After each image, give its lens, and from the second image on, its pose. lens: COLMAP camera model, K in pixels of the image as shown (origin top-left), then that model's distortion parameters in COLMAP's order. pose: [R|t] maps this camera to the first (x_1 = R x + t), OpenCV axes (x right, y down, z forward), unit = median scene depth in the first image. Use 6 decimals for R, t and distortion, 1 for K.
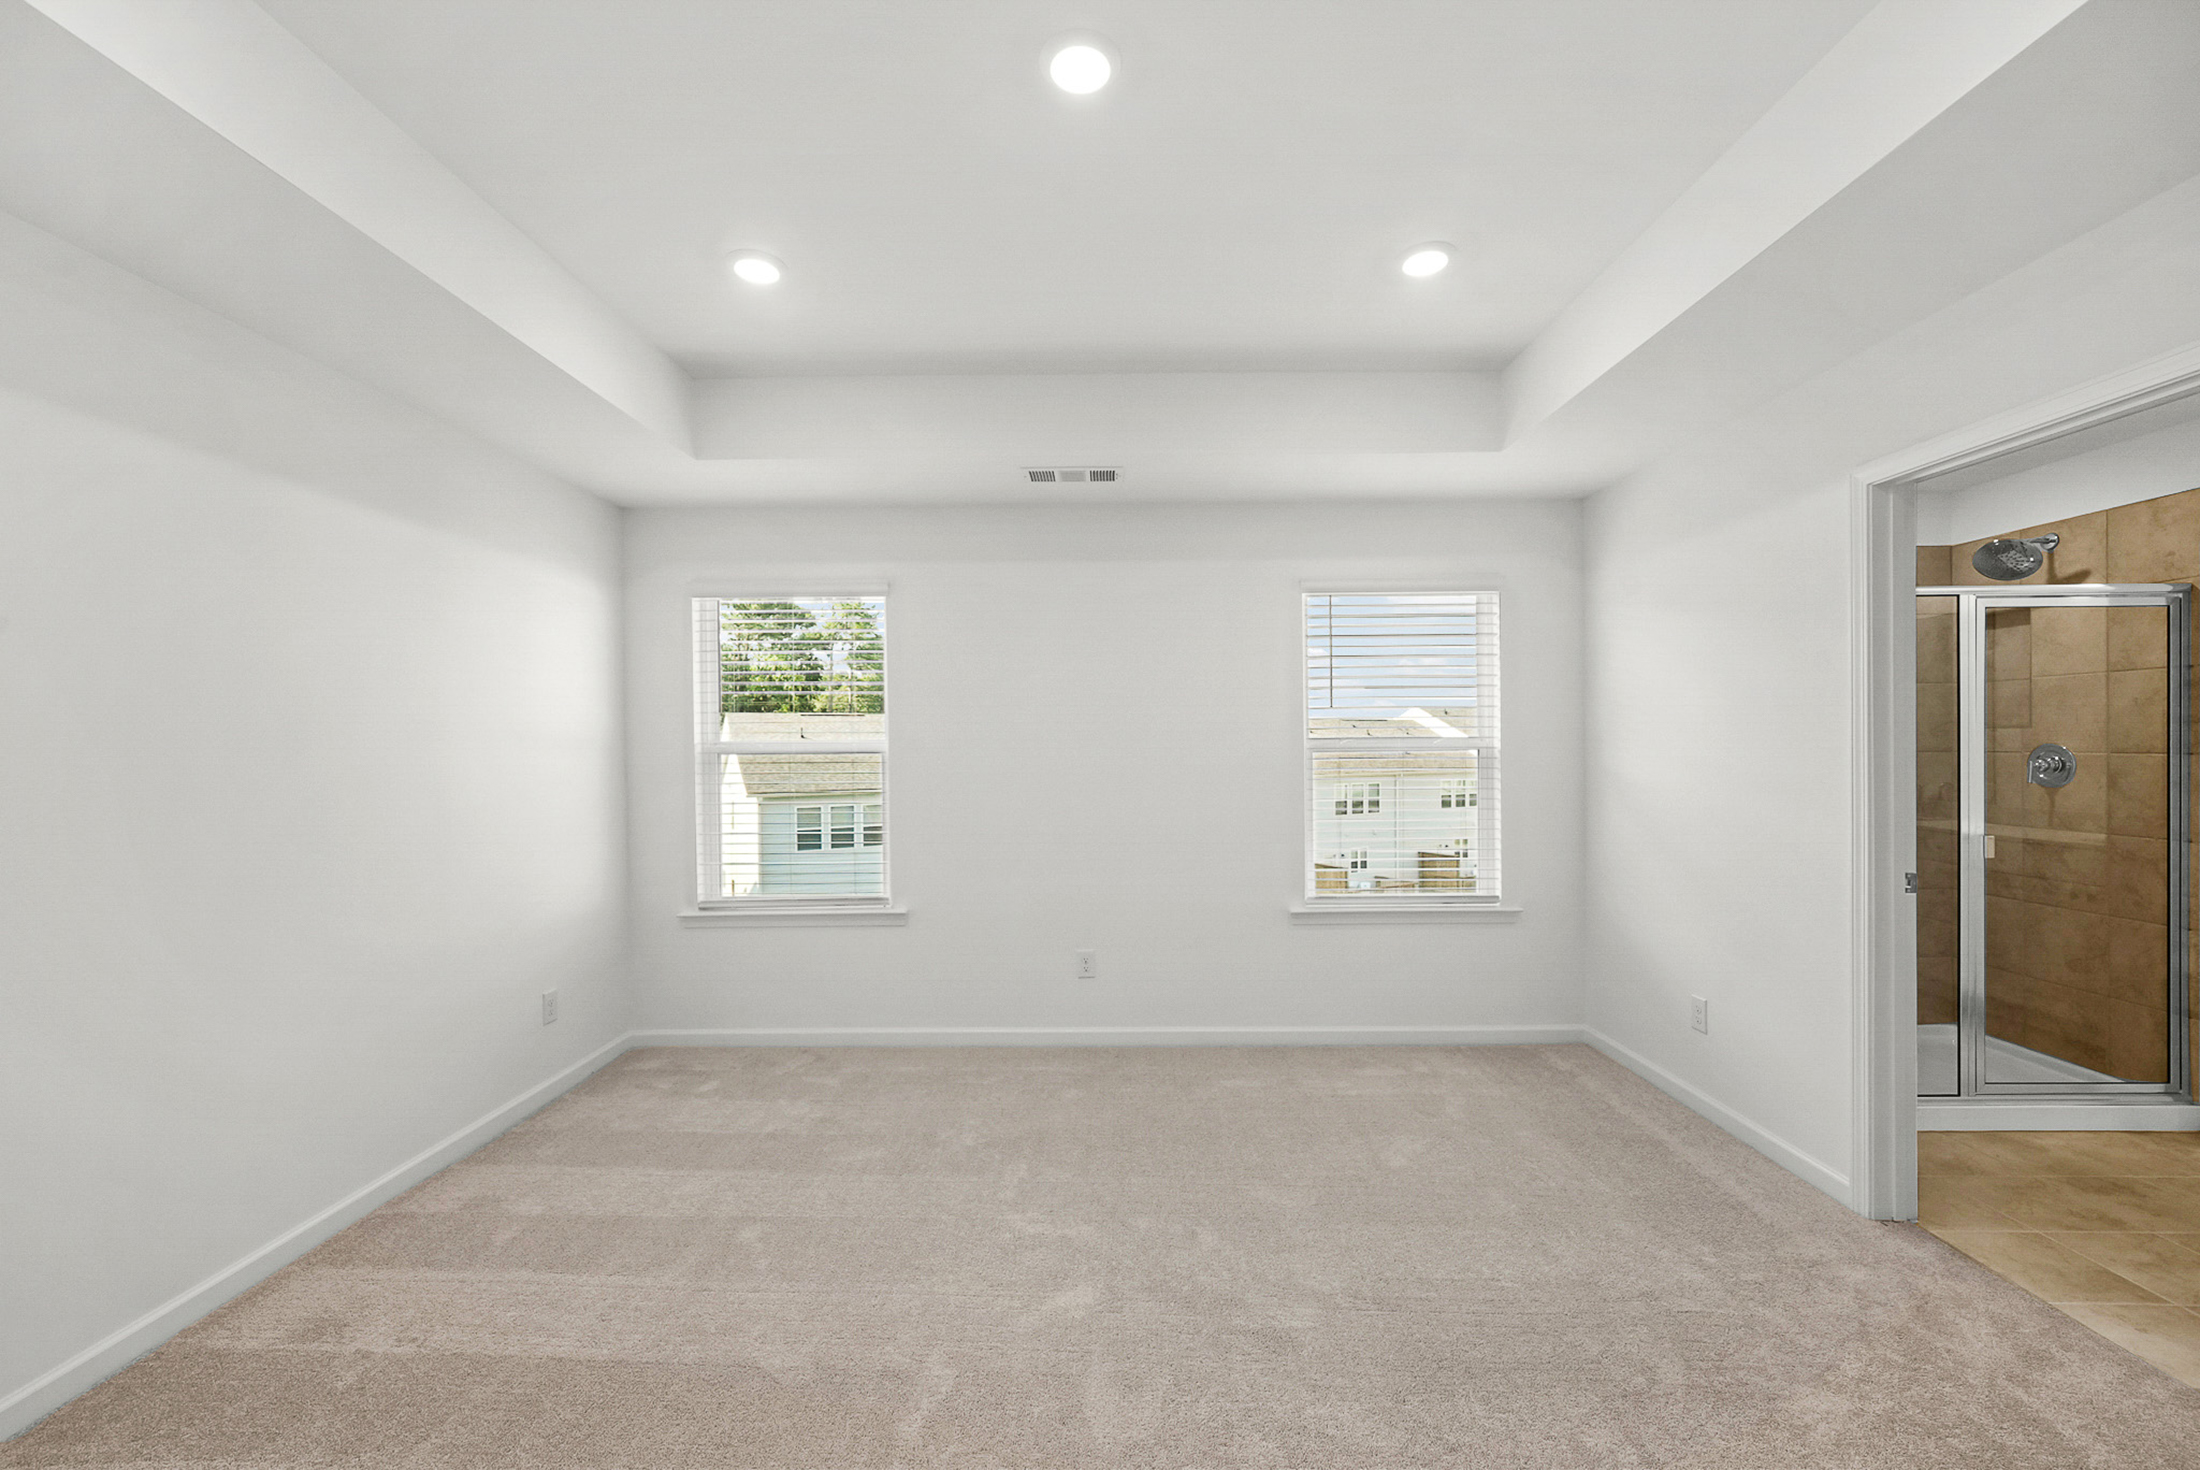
lens RADIAL K [[864.8, 0, 1098.5], [0, 864.8, 738.9], [0, 0, 1]] dist [-0.005907, 0.000052]
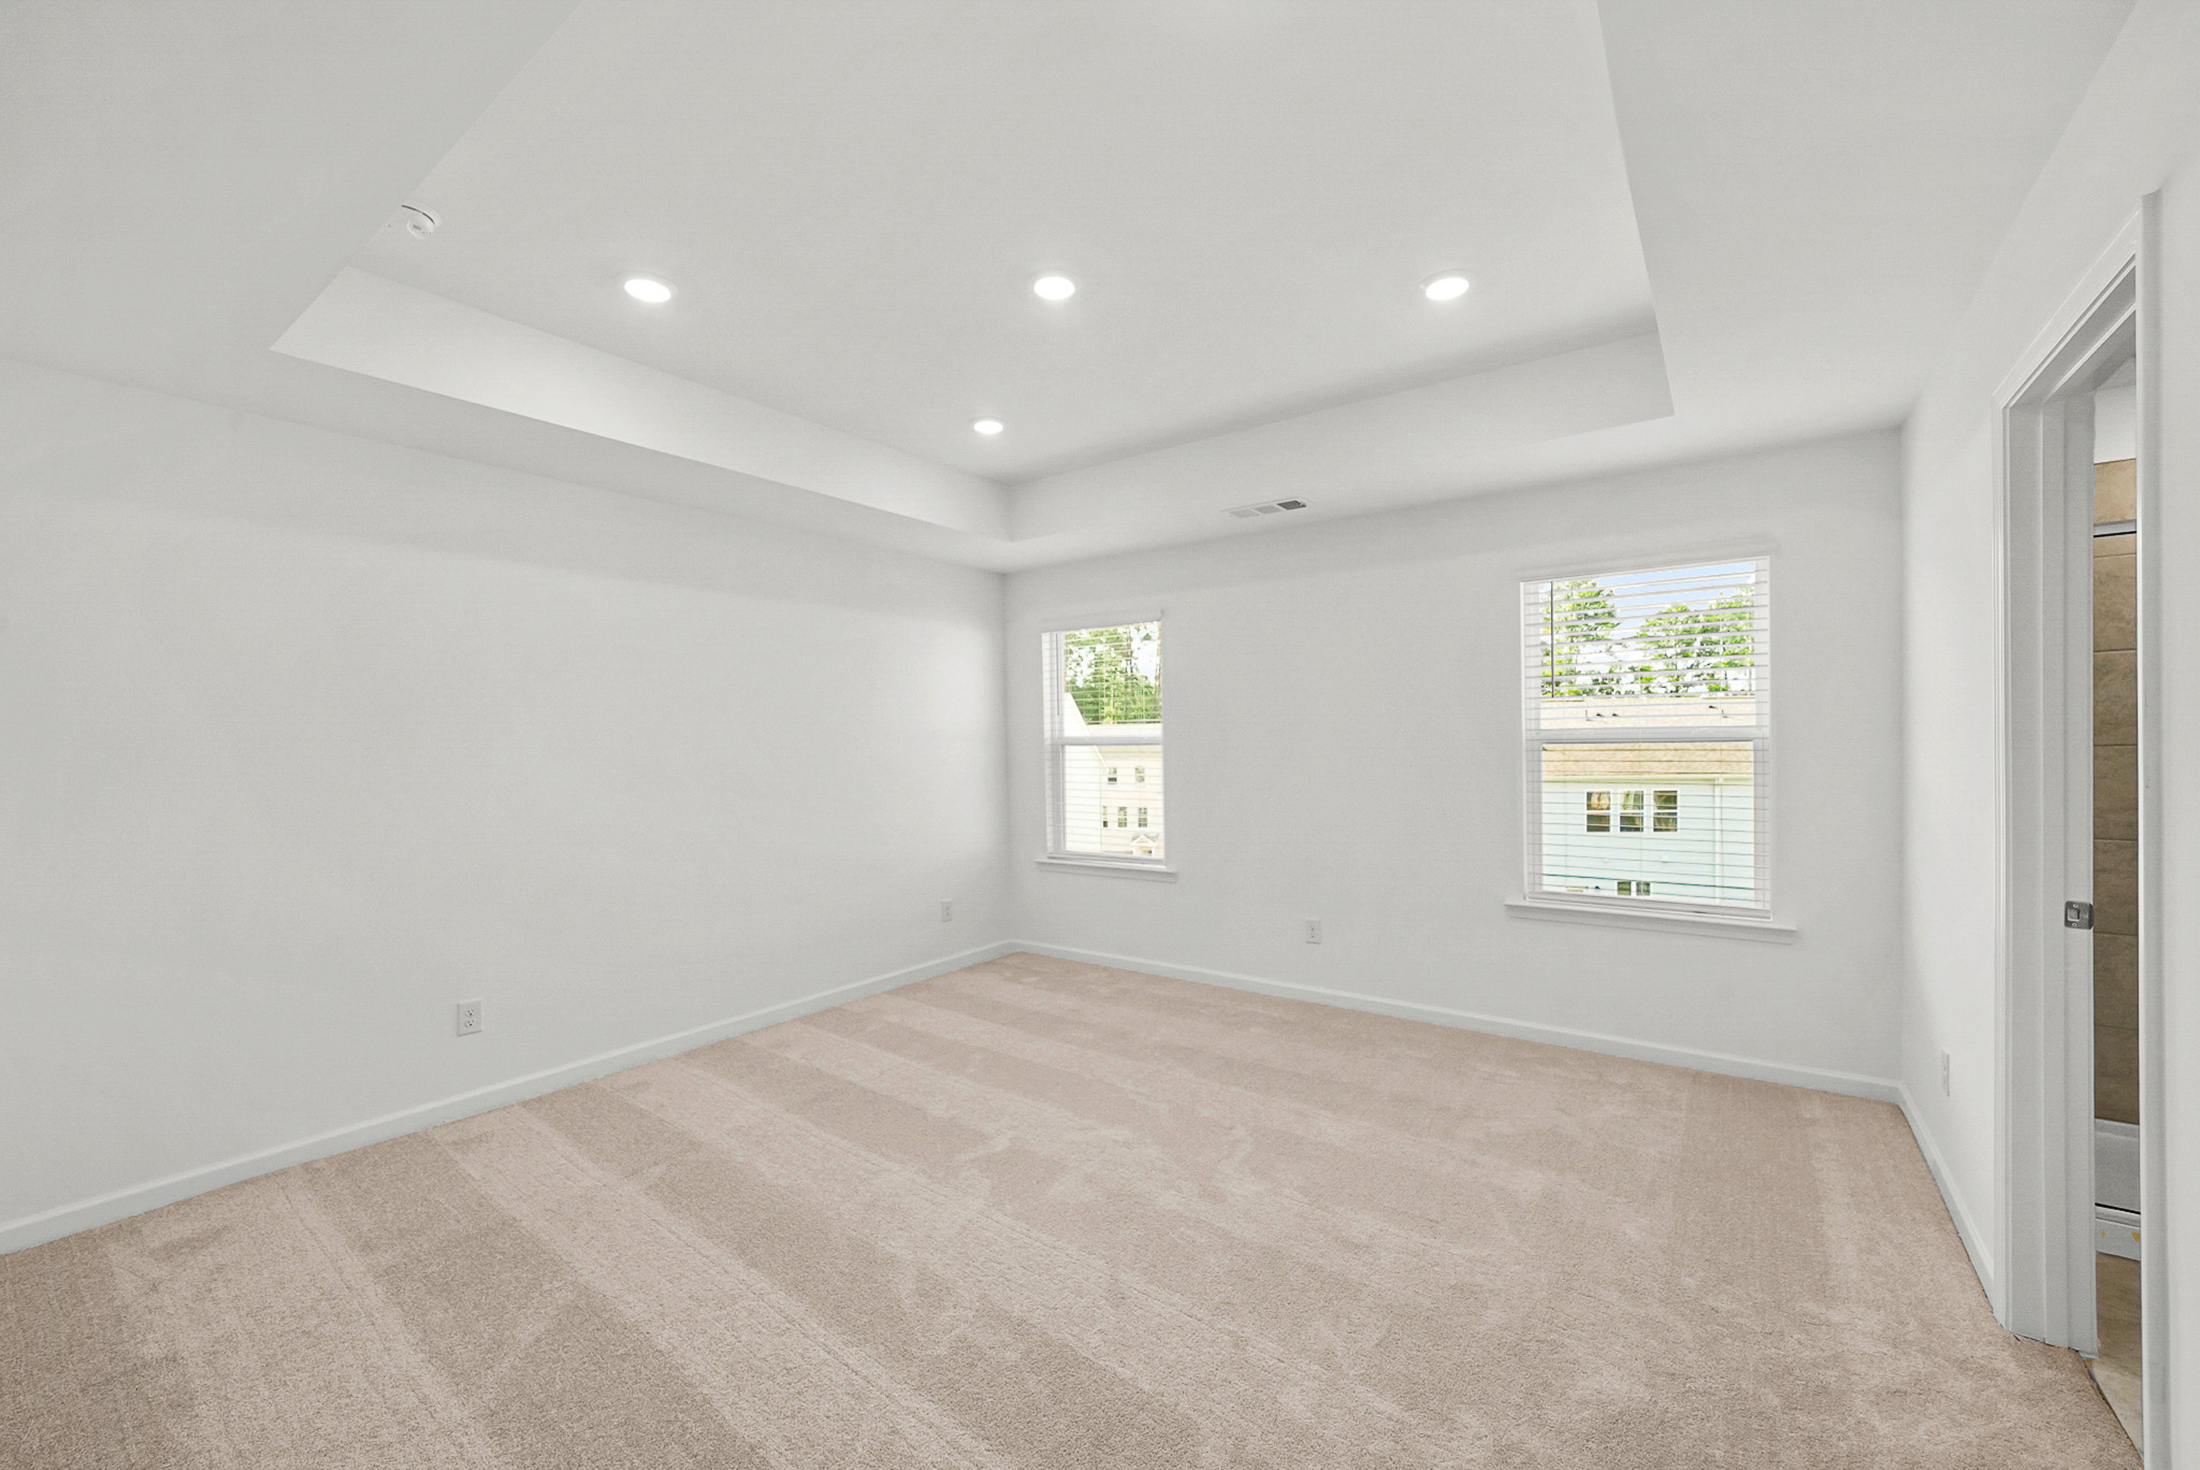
lens RADIAL K [[864.8, 0, 1105.5], [0, 864.8, 732.7], [0, 0, 1]] dist [-0.005907, 0.000052]
pose [[0.816900, -0.008743, -0.576714, 0.482228], [0.012496, 0.999919, 0.002541, -0.006517], [0.576645, -0.009283, 0.816942, -0.093305]]
